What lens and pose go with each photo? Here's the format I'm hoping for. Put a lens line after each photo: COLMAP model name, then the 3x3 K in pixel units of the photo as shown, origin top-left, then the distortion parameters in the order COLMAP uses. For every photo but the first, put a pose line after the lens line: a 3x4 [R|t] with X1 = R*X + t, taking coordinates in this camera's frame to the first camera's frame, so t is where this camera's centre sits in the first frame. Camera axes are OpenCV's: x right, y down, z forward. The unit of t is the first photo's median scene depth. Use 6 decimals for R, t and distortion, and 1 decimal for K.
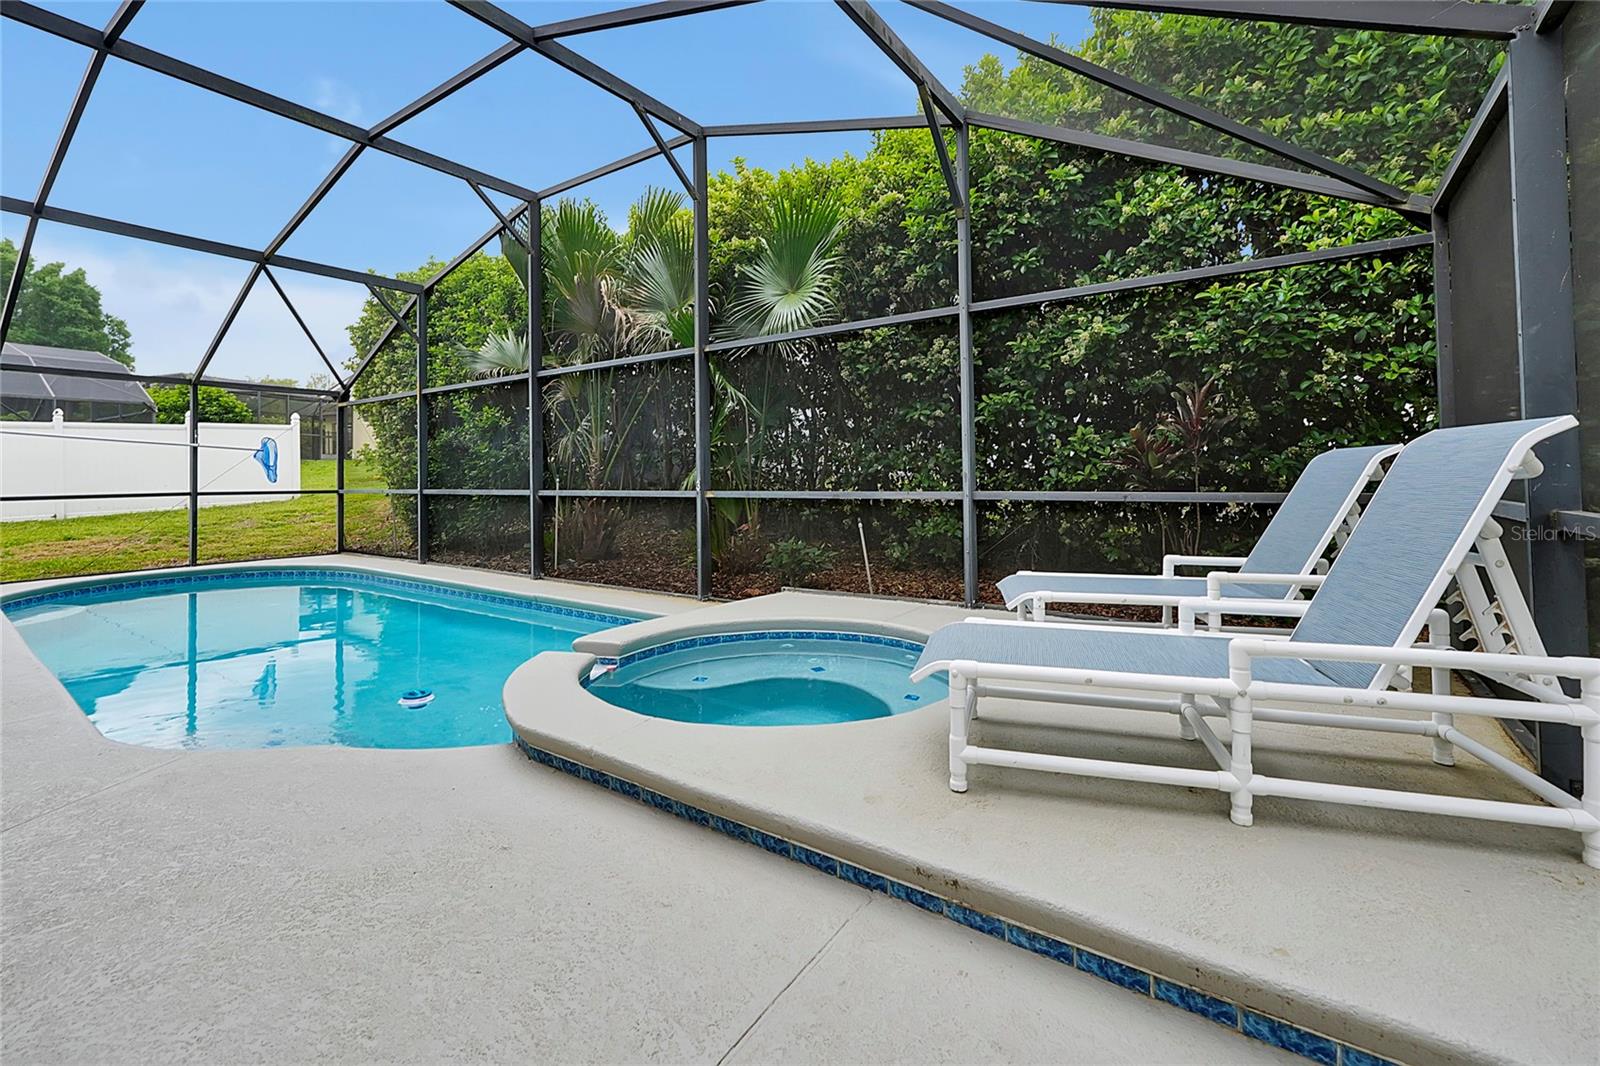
lens RADIAL K [[680.7, 0, 805.6], [0, 680.7, 459.3], [0, 0, 1]] dist [-0.003055, 0.002276]
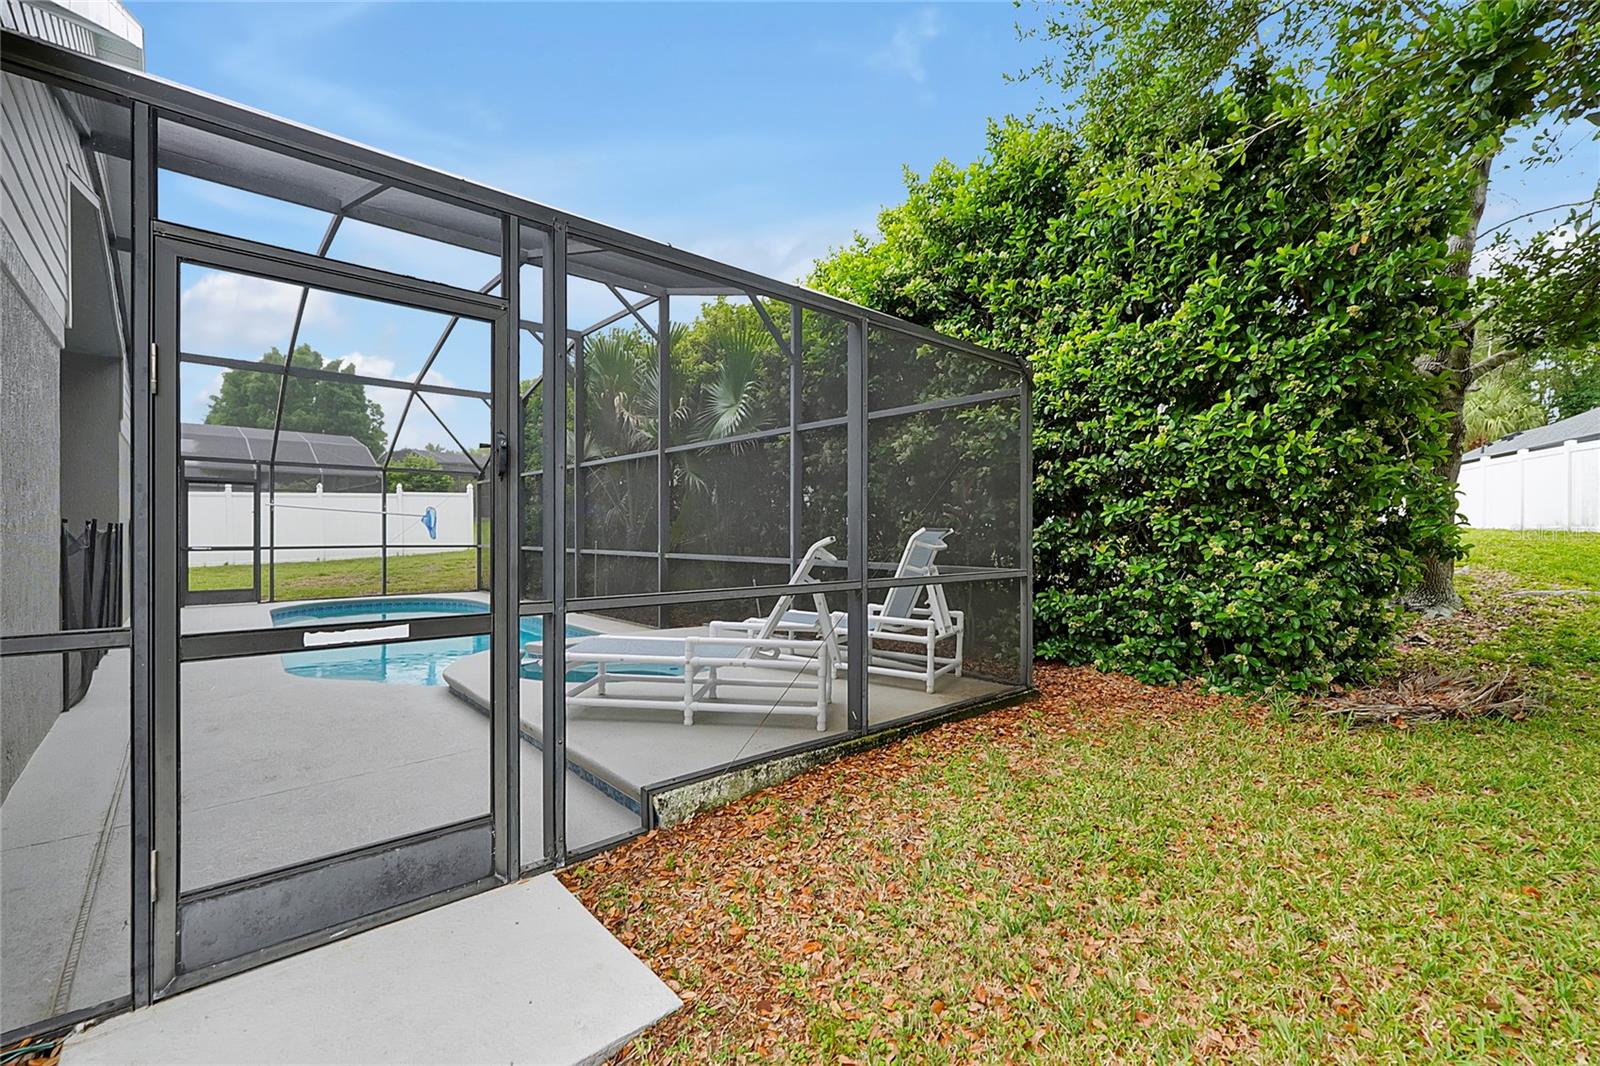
lens RADIAL K [[680.7, 0, 794.0], [0, 680.7, 534.0], [0, 0, 1]] dist [-0.003055, 0.002276]
pose [[0.969037, 0.016380, -0.246372, 0.305200], [-0.010655, 0.999642, 0.024551, -0.020119], [0.246686, -0.021166, 0.968864, -0.189519]]
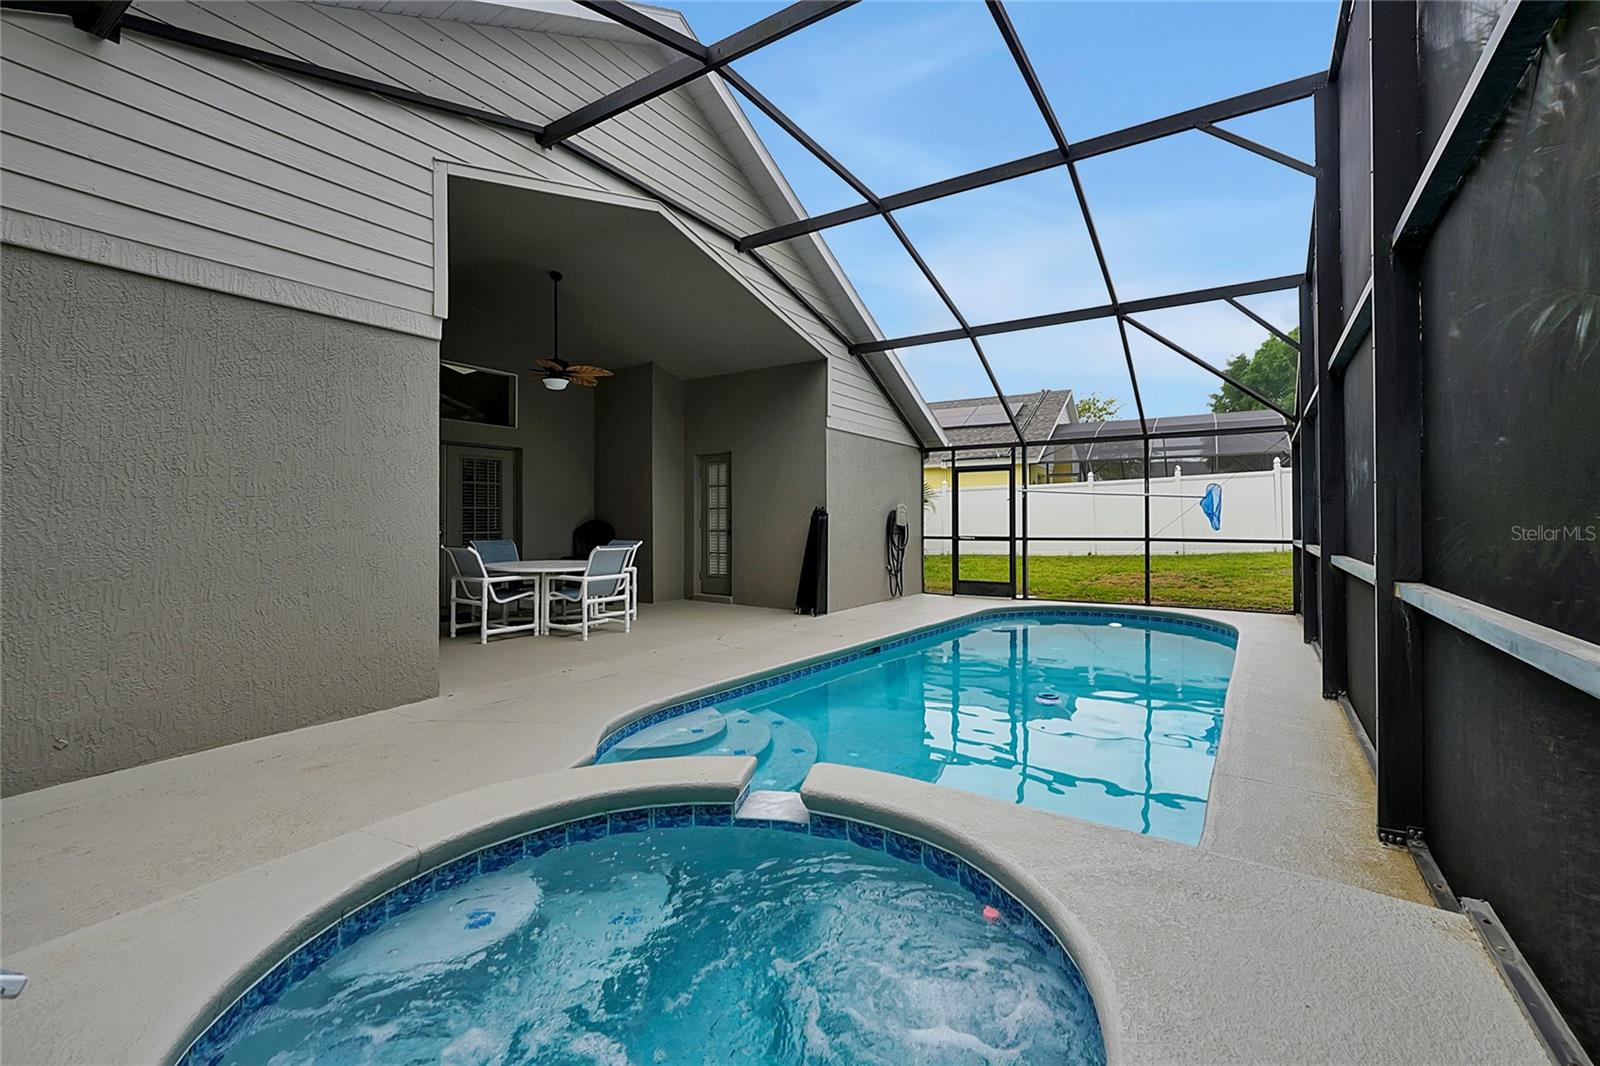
lens RADIAL K [[680.7, 0, 800.8], [0, 680.7, 516.4], [0, 0, 1]] dist [-0.003055, 0.002276]
pose [[0.021028, 0.006264, -0.999759, 0.173675], [0.019200, 0.999793, 0.006668, -0.004263], [0.999595, -0.019335, 0.020904, 0.426547]]
